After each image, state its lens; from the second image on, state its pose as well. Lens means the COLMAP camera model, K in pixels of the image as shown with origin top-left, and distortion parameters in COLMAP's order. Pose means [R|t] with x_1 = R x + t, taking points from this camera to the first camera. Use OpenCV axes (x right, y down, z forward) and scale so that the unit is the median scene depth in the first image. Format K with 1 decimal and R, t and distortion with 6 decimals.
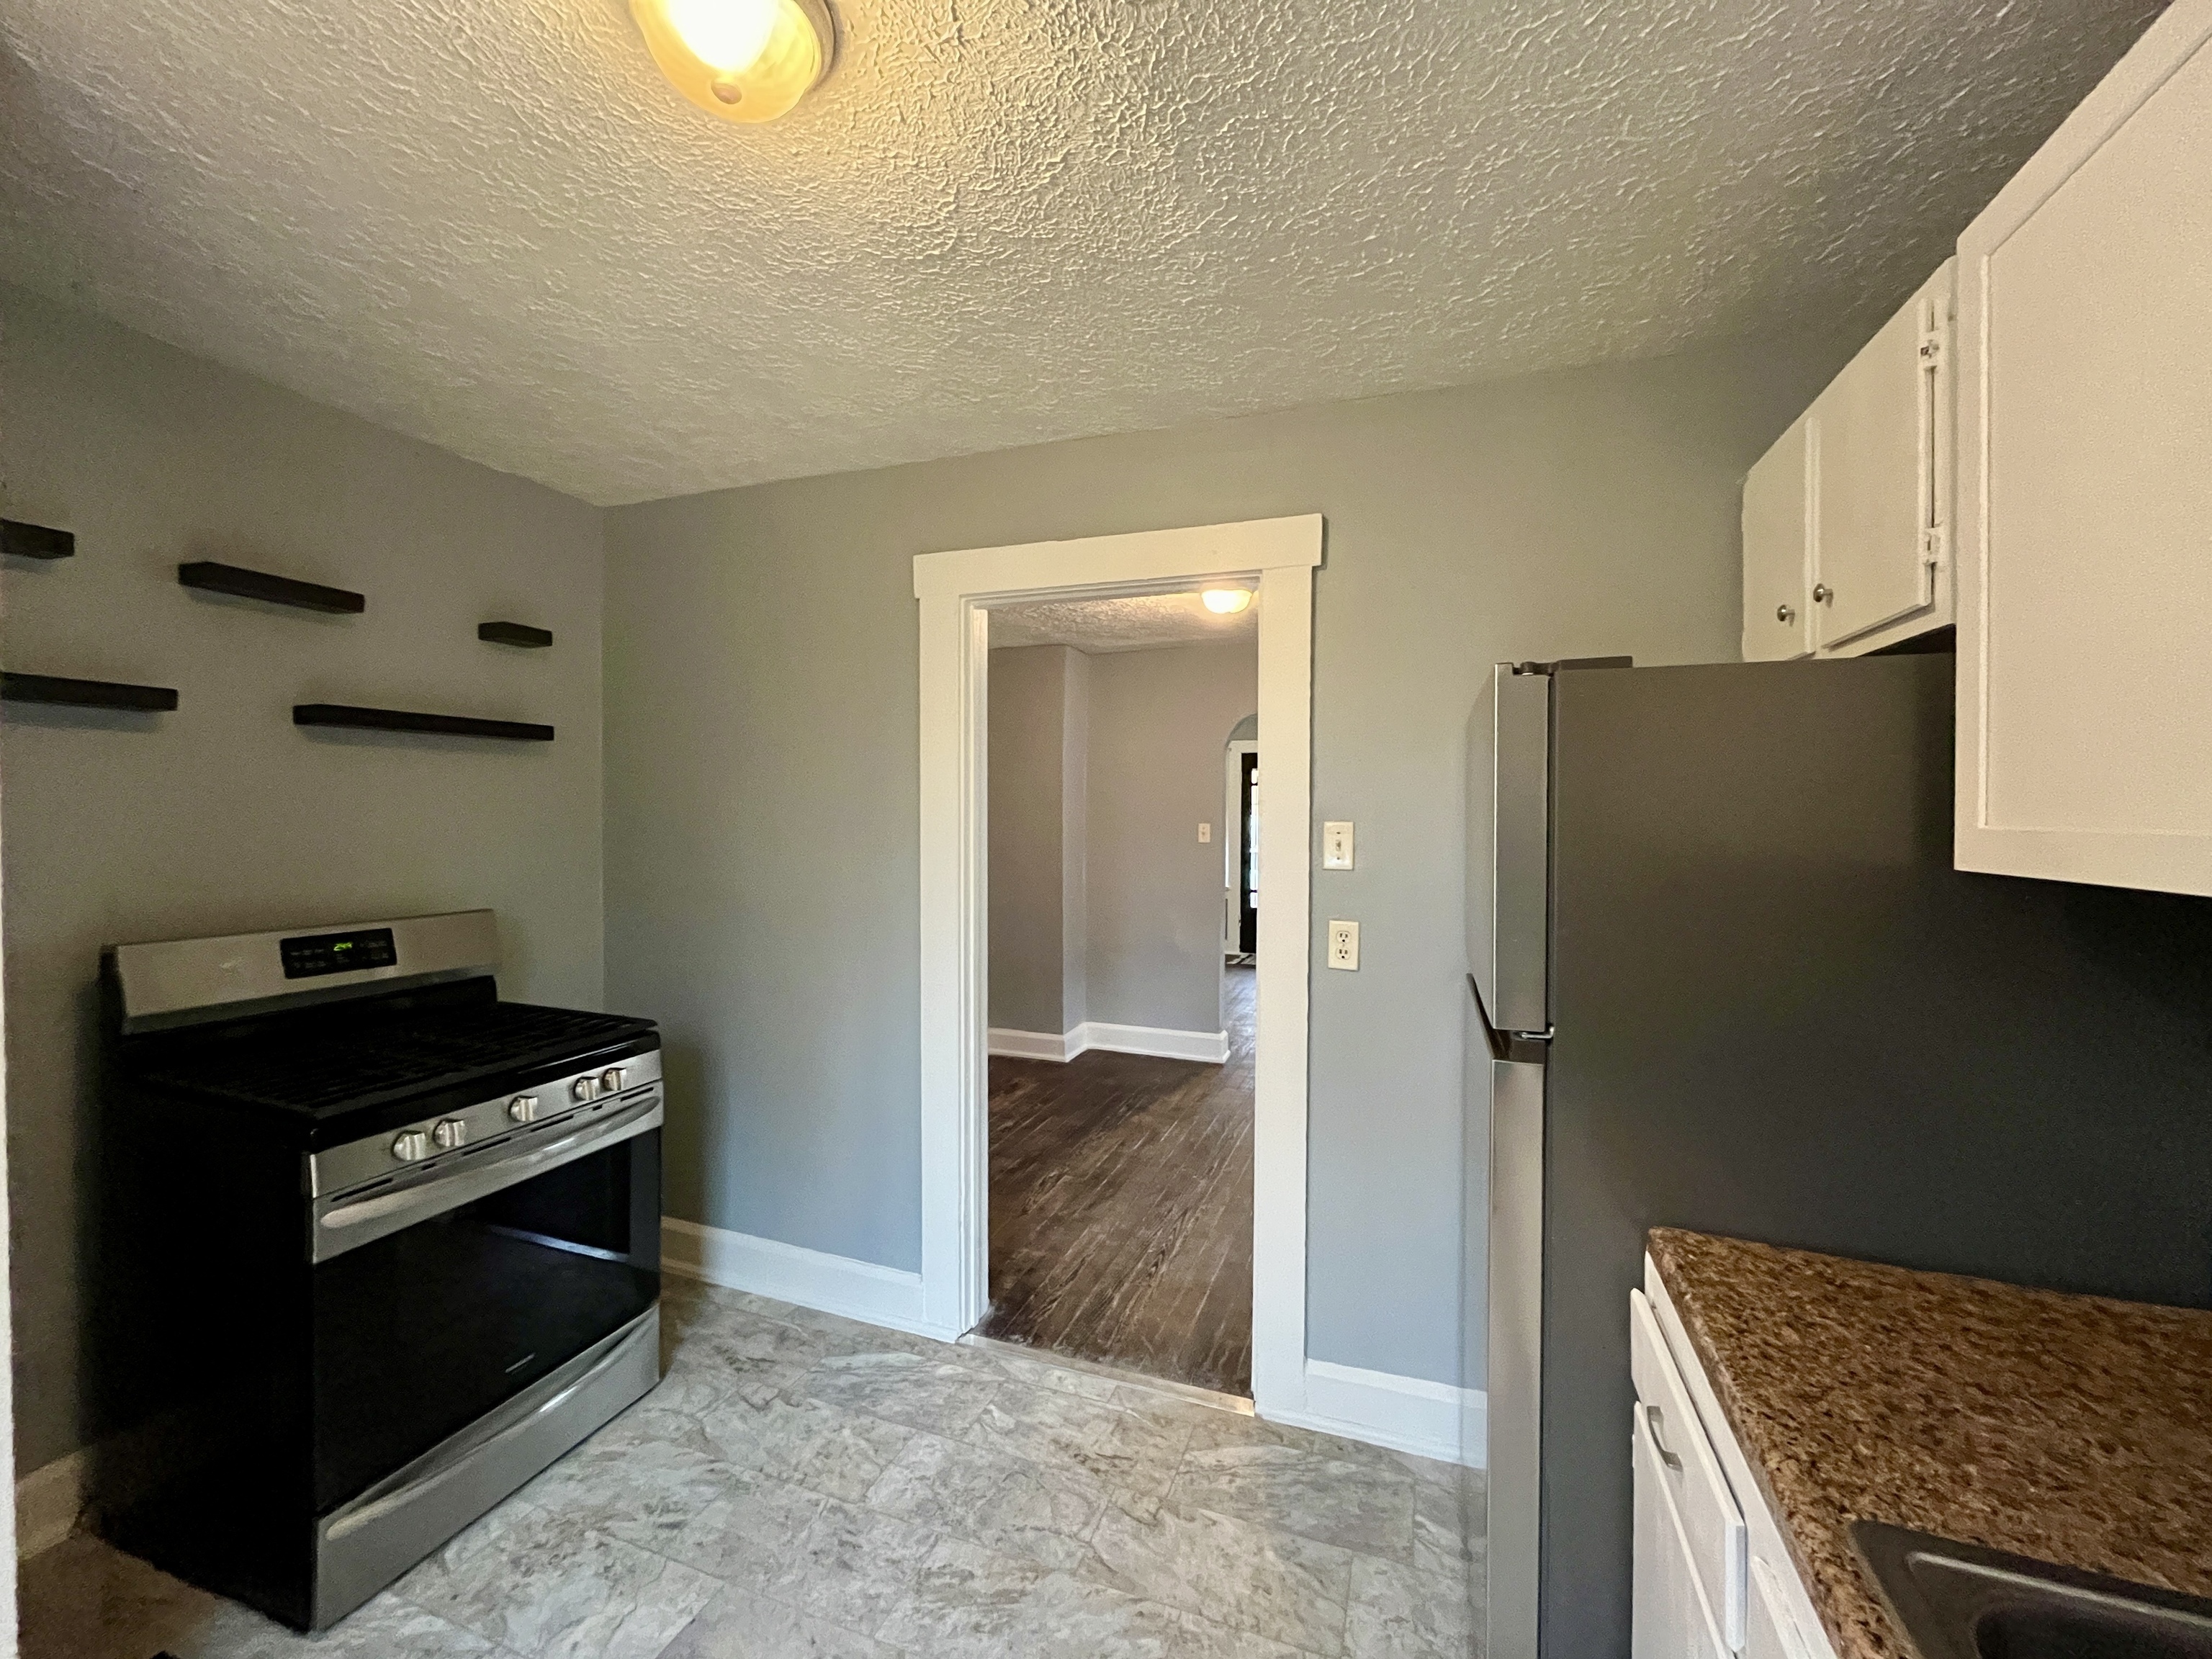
lens RADIAL K [[896.9, 0, 1073.4], [0, 896.9, 817.5], [0, 0, 1]] dist [-0.003678, 0.000137]
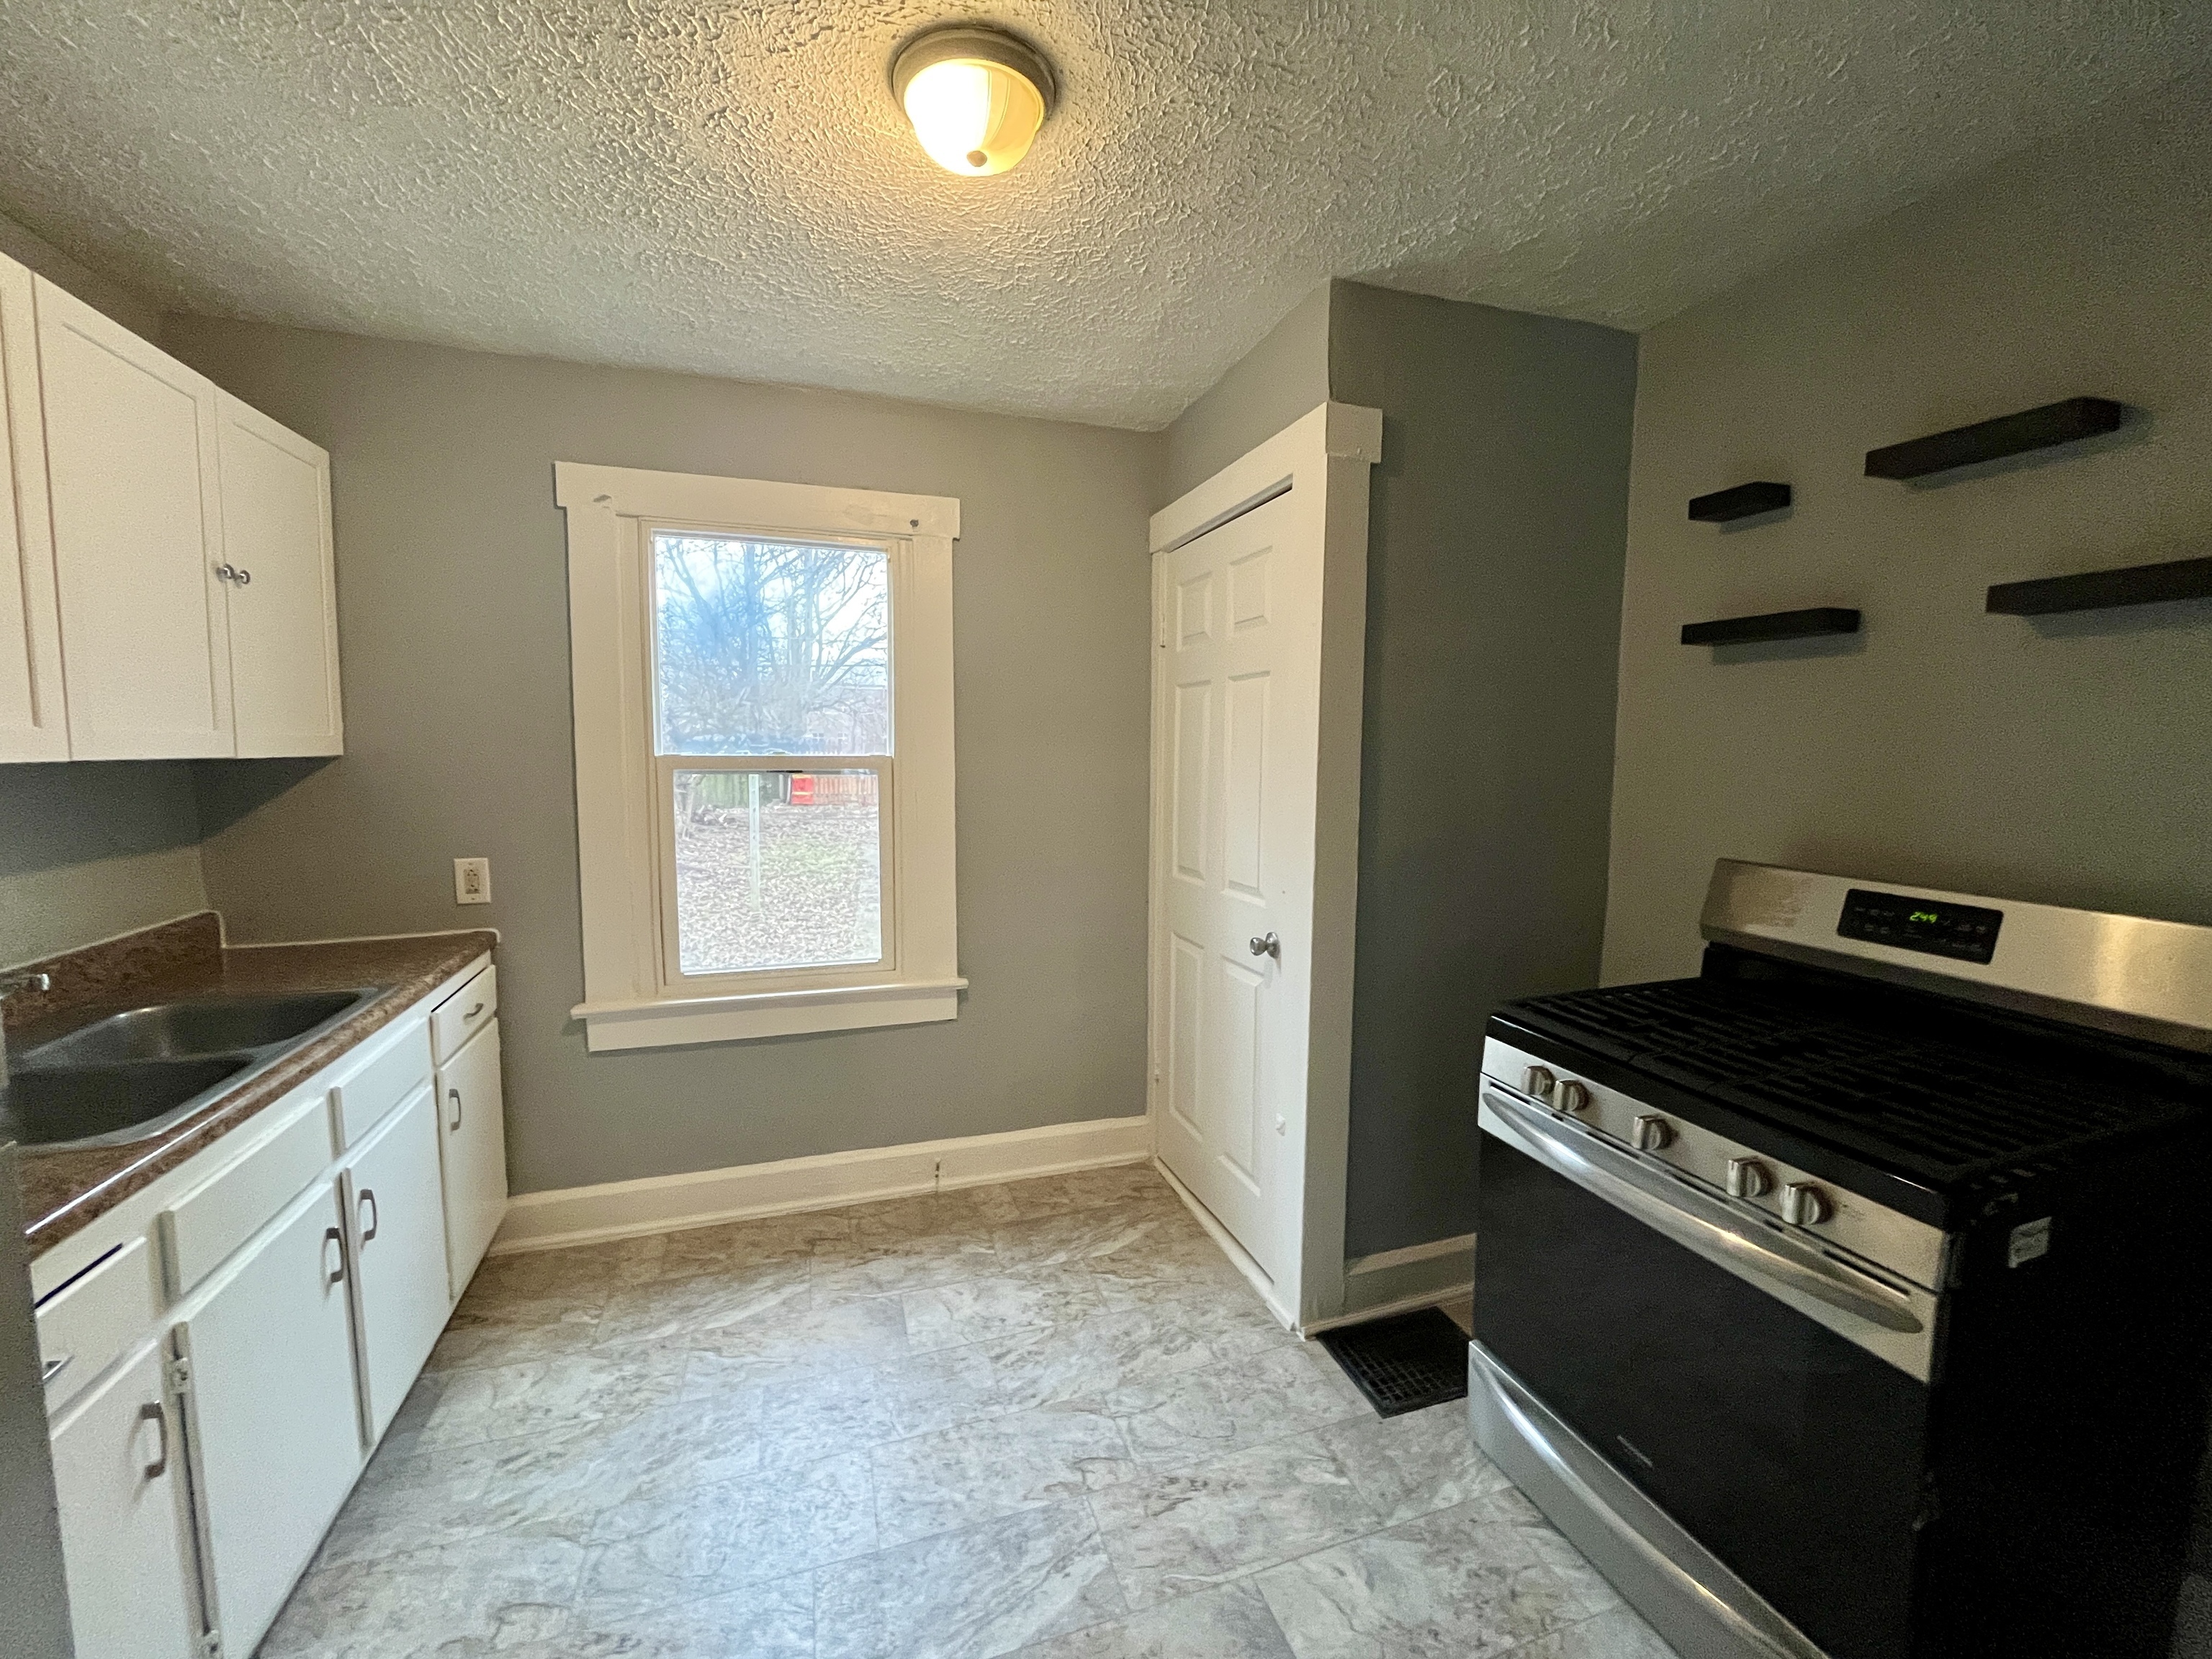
lens RADIAL K [[896.9, 0, 1098.7], [0, 896.9, 829.3], [0, 0, 1]] dist [-0.003678, 0.000137]
pose [[-0.767029, 0.074688, -0.637251, 0.128867], [0.003157, 0.993629, 0.112656, 0.000296], [0.641605, 0.084399, -0.762378, 1.778771]]
